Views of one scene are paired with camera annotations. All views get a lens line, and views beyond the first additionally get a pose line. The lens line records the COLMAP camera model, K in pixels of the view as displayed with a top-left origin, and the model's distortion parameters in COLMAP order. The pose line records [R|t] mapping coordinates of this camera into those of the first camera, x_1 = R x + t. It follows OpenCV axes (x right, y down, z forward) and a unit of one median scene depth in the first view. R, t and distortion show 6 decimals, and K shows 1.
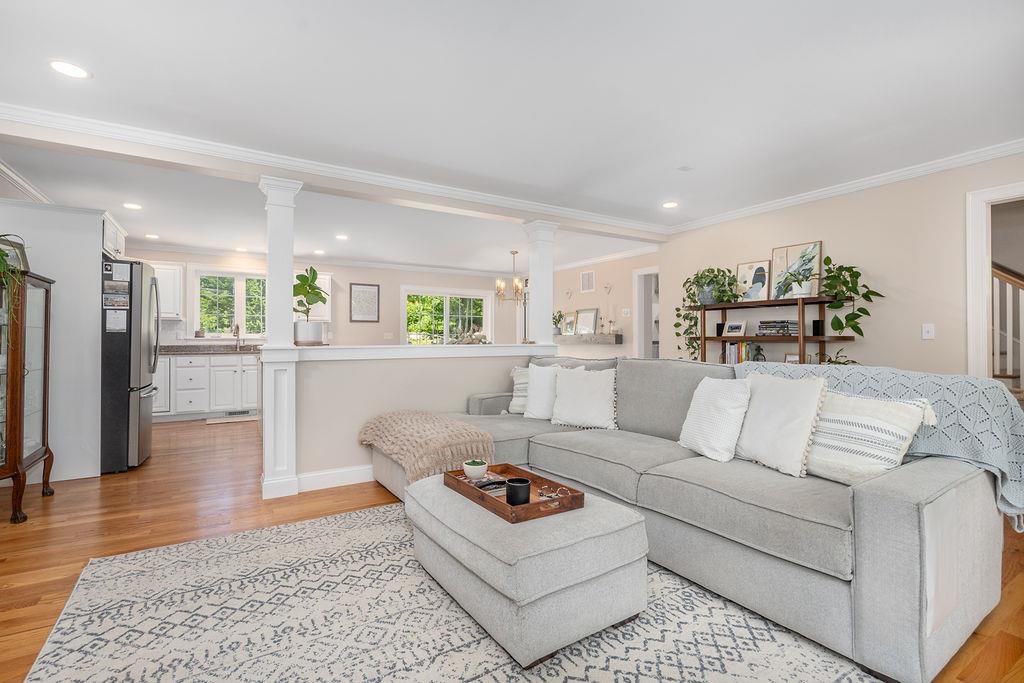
lens RADIAL K [[470.3, 0, 508.1], [0, 470.3, 340.4], [0, 0, 1]] dist [-0.004389, -0.000210]
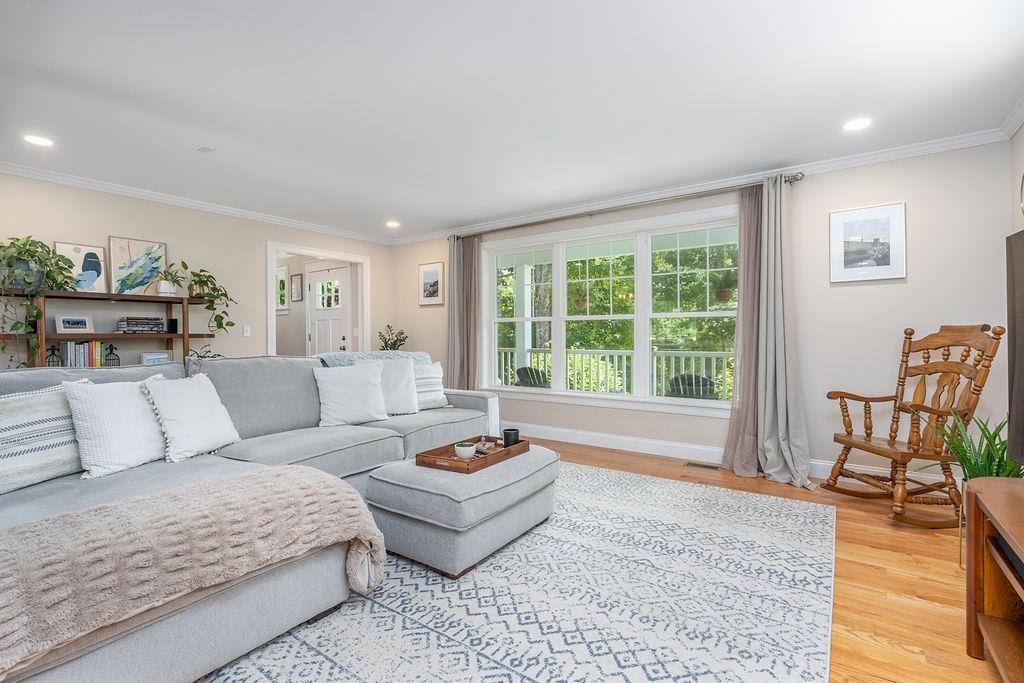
lens RADIAL K [[470.3, 0, 508.1], [0, 470.3, 340.4], [0, 0, 1]] dist [-0.004389, -0.000210]
pose [[-0.374825, -0.006200, 0.927075, -1.035454], [0.008521, 0.999912, 0.010132, 0.001783], [-0.927056, 0.011698, -0.374739, 1.197207]]
